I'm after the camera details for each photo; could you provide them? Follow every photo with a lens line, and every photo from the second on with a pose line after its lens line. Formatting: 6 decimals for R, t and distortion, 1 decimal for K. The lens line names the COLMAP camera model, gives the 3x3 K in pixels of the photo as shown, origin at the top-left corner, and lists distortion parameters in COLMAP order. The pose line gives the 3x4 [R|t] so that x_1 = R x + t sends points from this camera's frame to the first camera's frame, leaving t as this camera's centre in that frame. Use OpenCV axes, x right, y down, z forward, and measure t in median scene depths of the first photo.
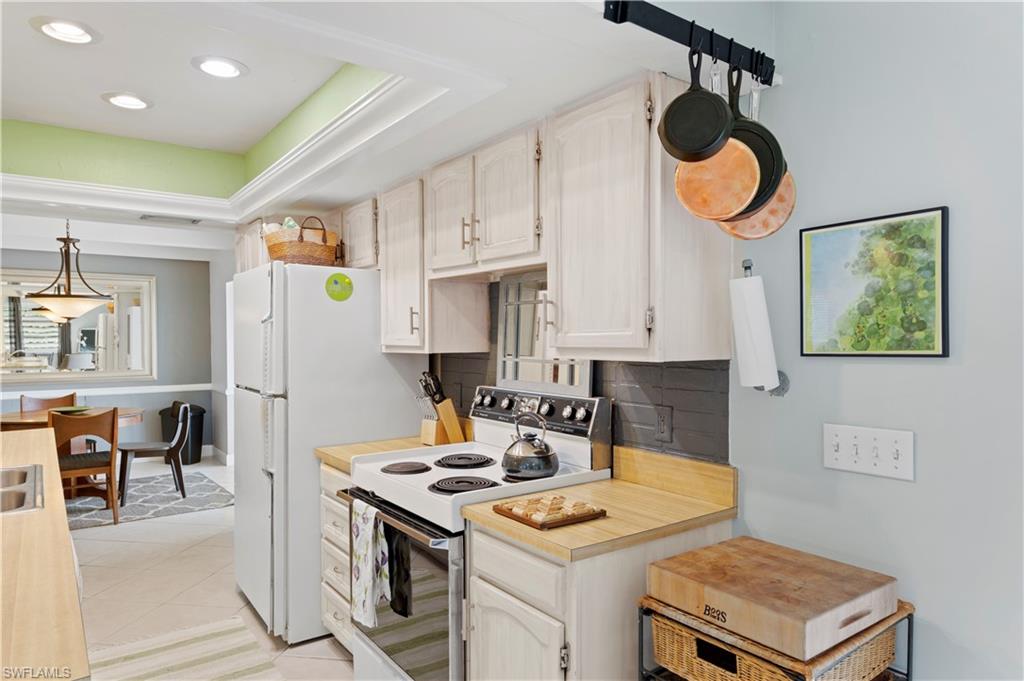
lens RADIAL K [[647.1, 0, 512.1], [0, 647.1, 346.2], [0, 0, 1]] dist [0.002684, 0.000447]
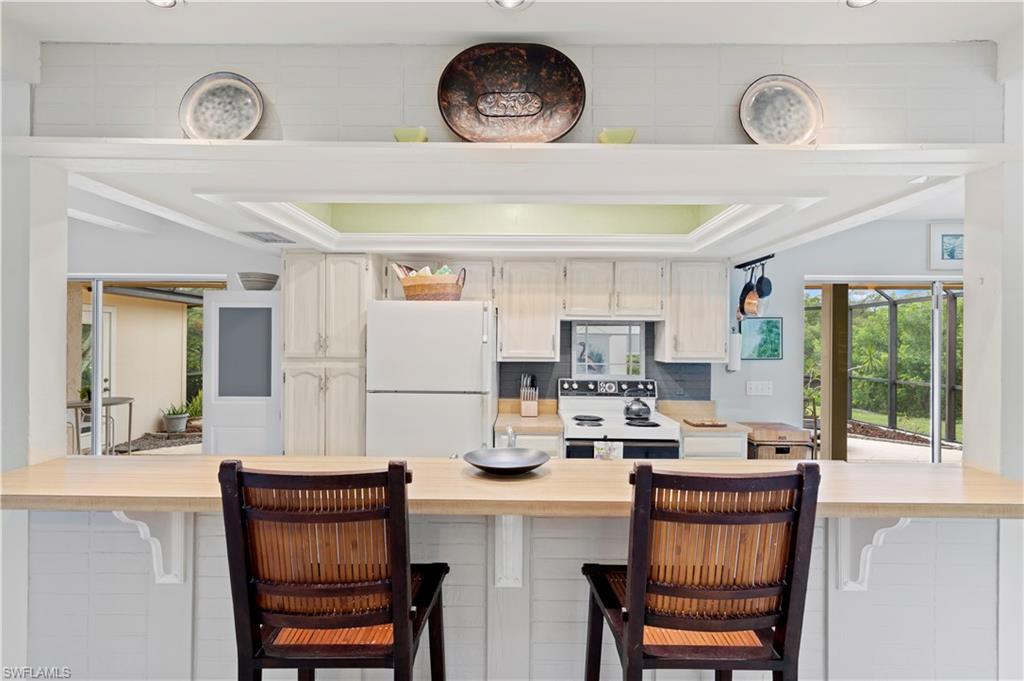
lens RADIAL K [[521.8, 0, 509.7], [0, 521.8, 339.2], [0, 0, 1]] dist [0.001670, 0.000055]
pose [[0.603059, 0.009408, 0.797641, -1.759949], [0.000802, 0.999923, -0.012400, -0.042180], [-0.797696, 0.008118, 0.603005, 0.321977]]
